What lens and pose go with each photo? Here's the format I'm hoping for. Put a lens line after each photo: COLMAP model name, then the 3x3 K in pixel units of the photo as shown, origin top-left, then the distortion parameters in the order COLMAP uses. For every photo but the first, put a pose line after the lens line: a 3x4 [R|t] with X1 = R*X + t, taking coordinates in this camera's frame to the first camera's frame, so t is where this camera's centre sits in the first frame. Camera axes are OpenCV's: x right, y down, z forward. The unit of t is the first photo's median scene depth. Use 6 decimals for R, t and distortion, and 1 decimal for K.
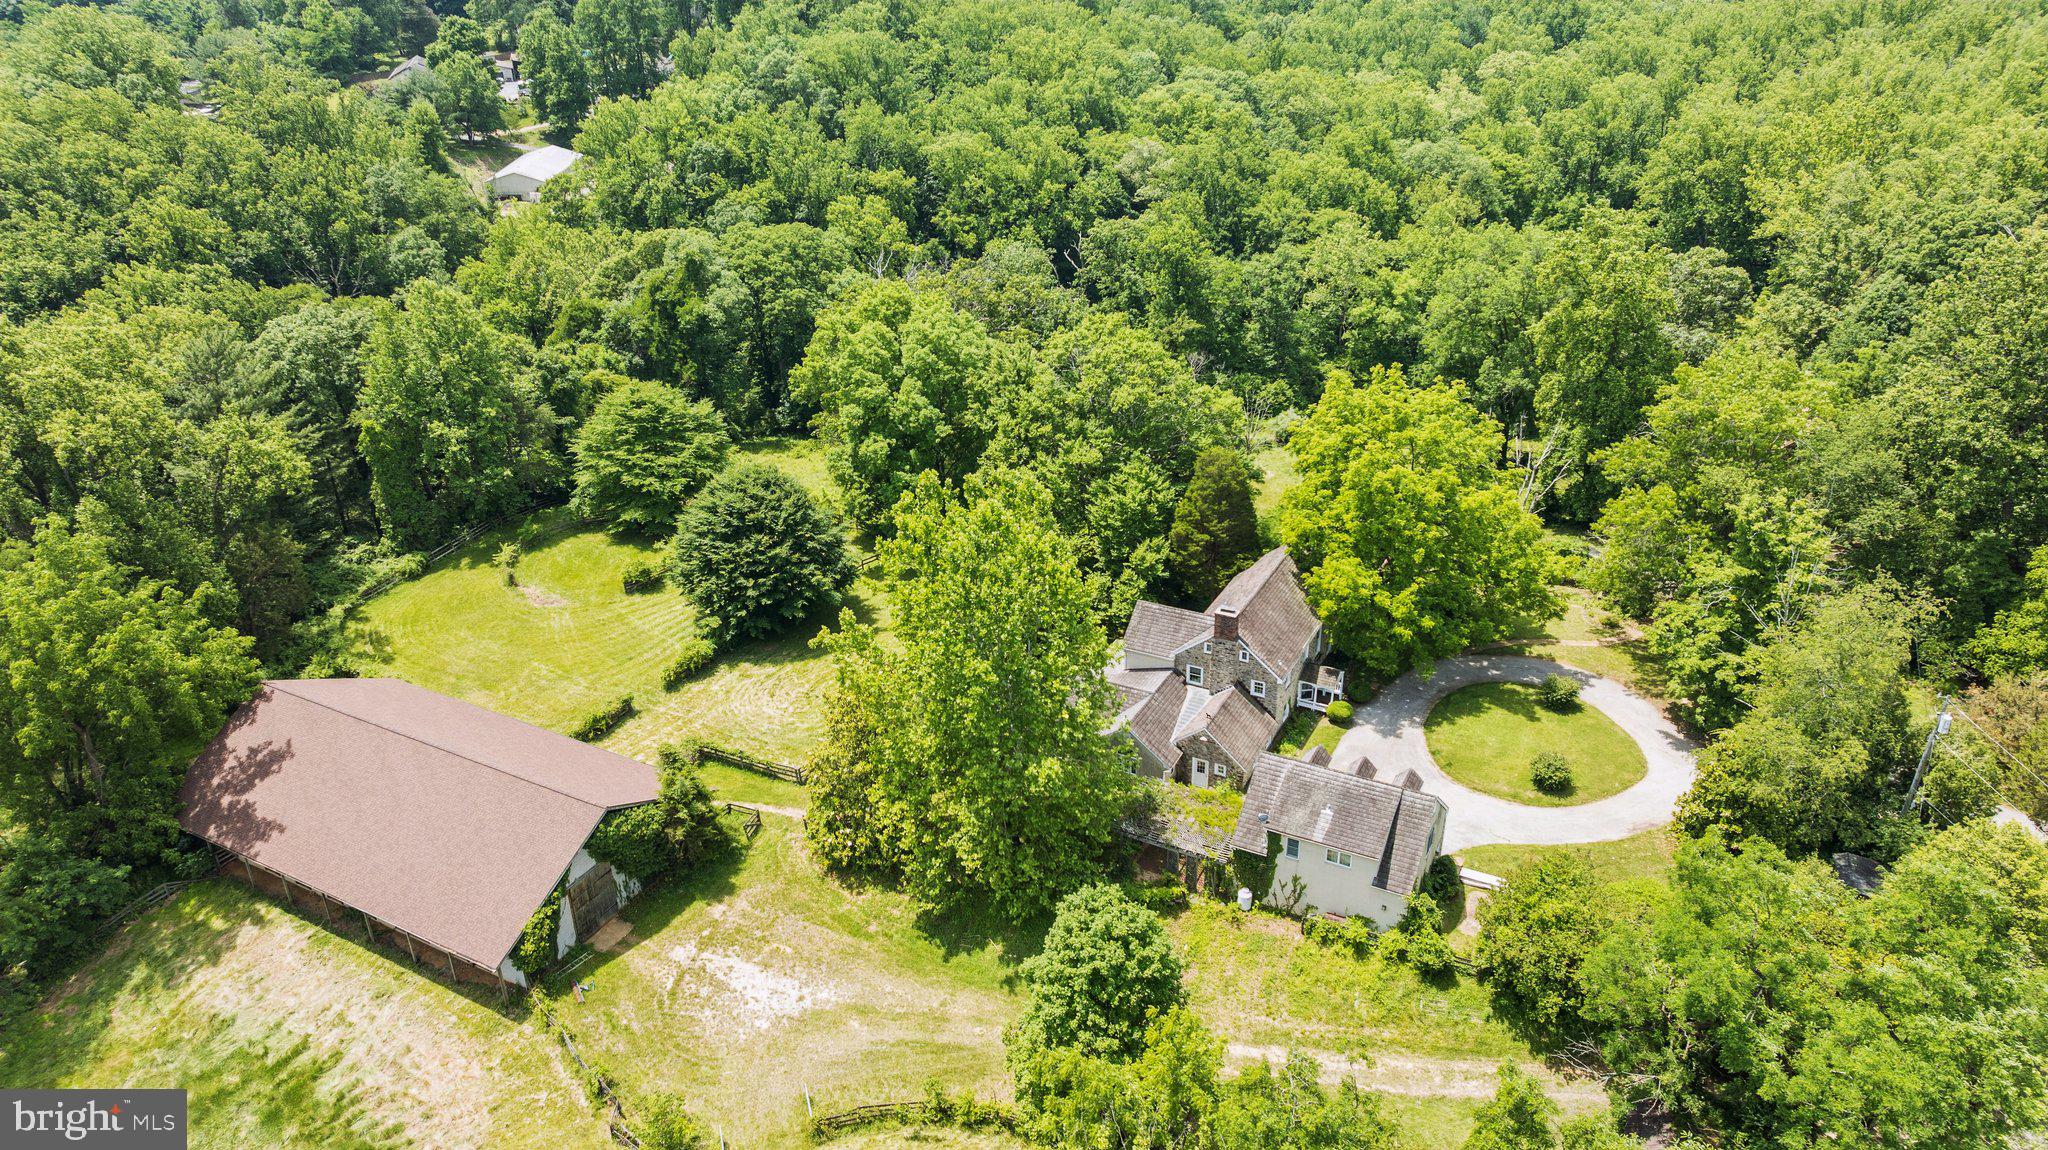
lens RADIAL K [[1427.5, 0, 1000.3], [0, 1427.5, 575.4], [0, 0, 1]] dist [-0.012802, -0.008642]
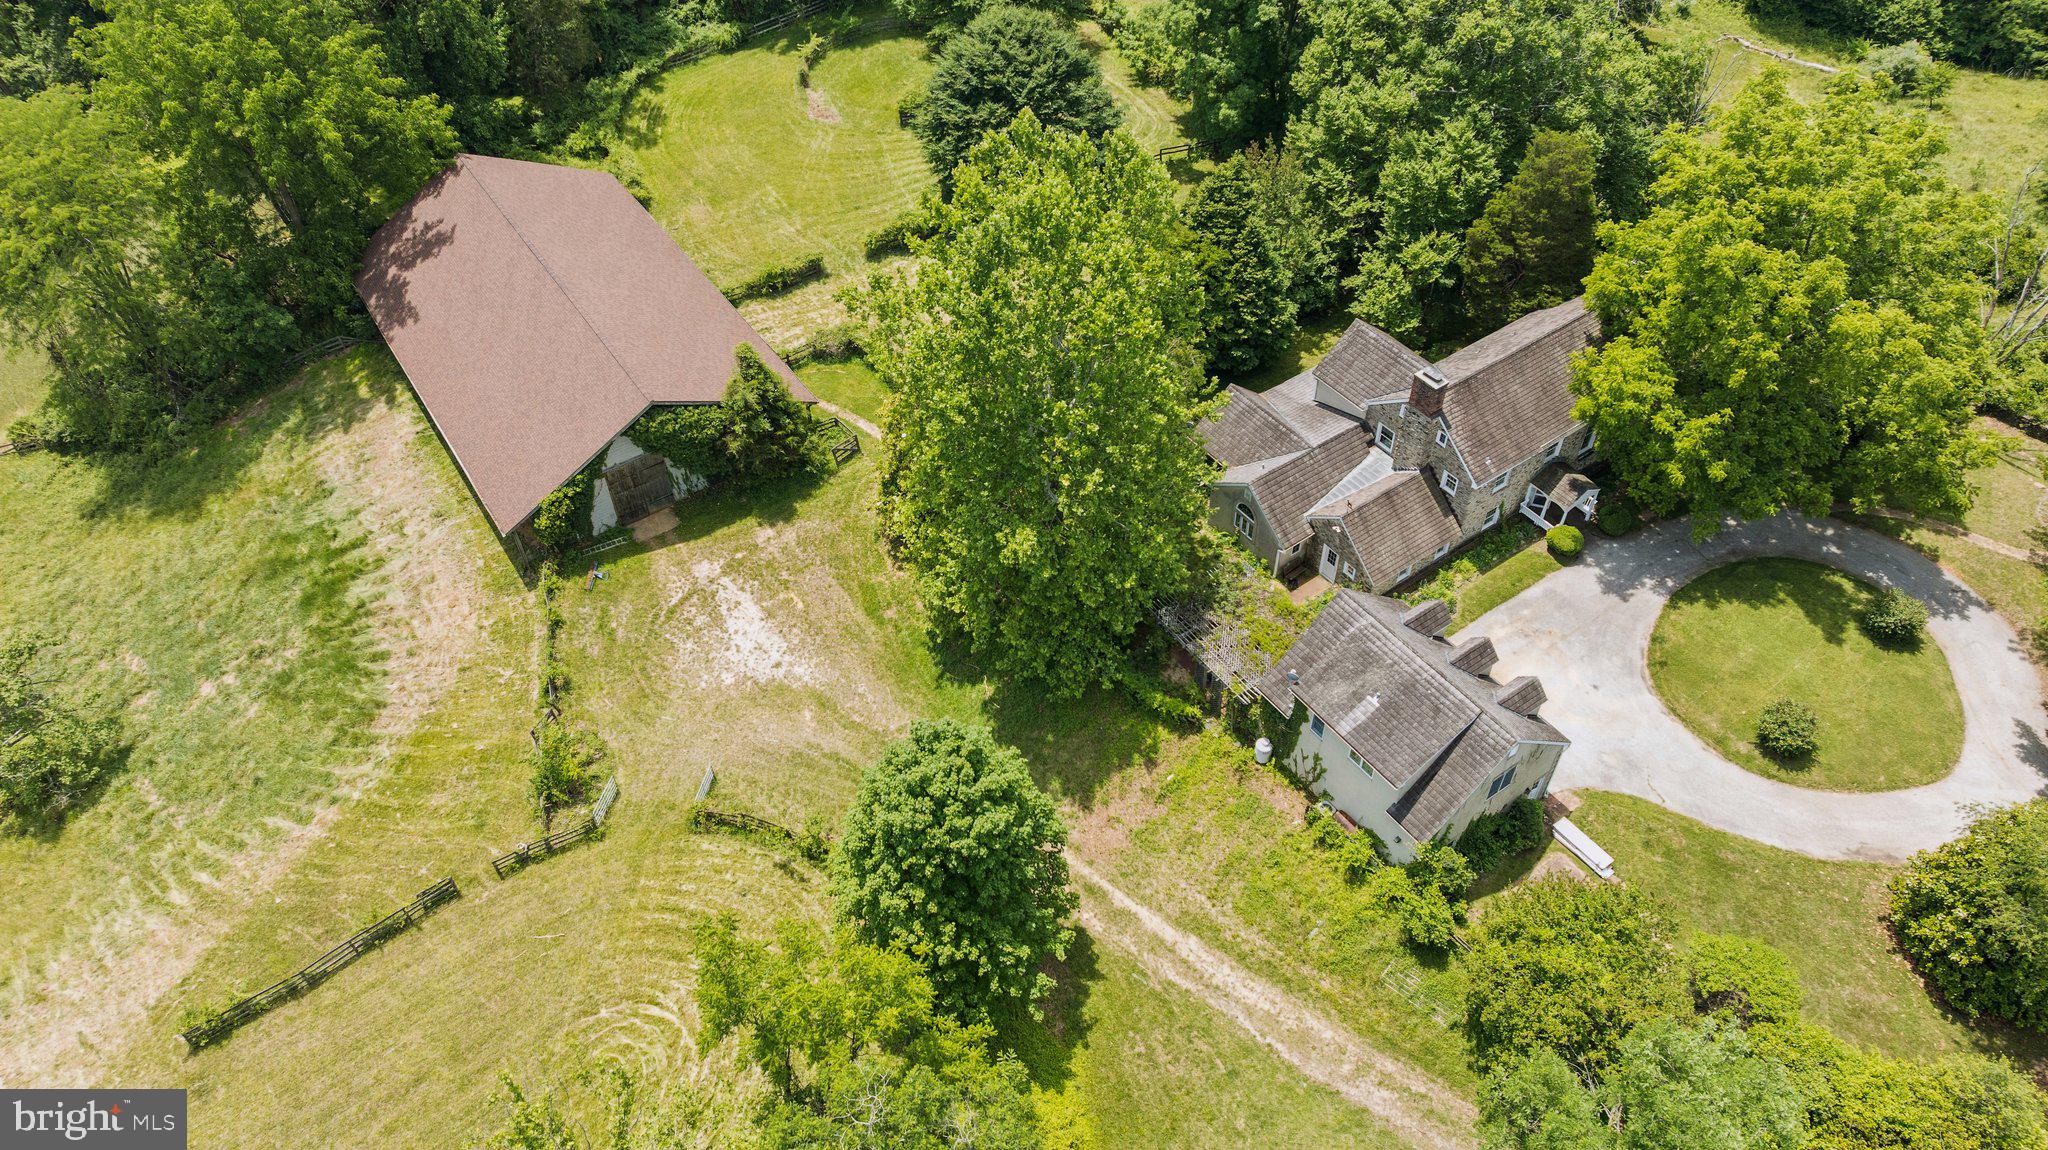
lens RADIAL K [[1427.5, 0, 1000.3], [0, 1427.5, 575.4], [0, 0, 1]] dist [-0.012802, -0.008642]
pose [[0.891984, 0.330099, -0.308869, 0.217341], [-0.200897, 0.901509, 0.383303, -0.118322], [0.404976, -0.279849, 0.870447, 0.231230]]
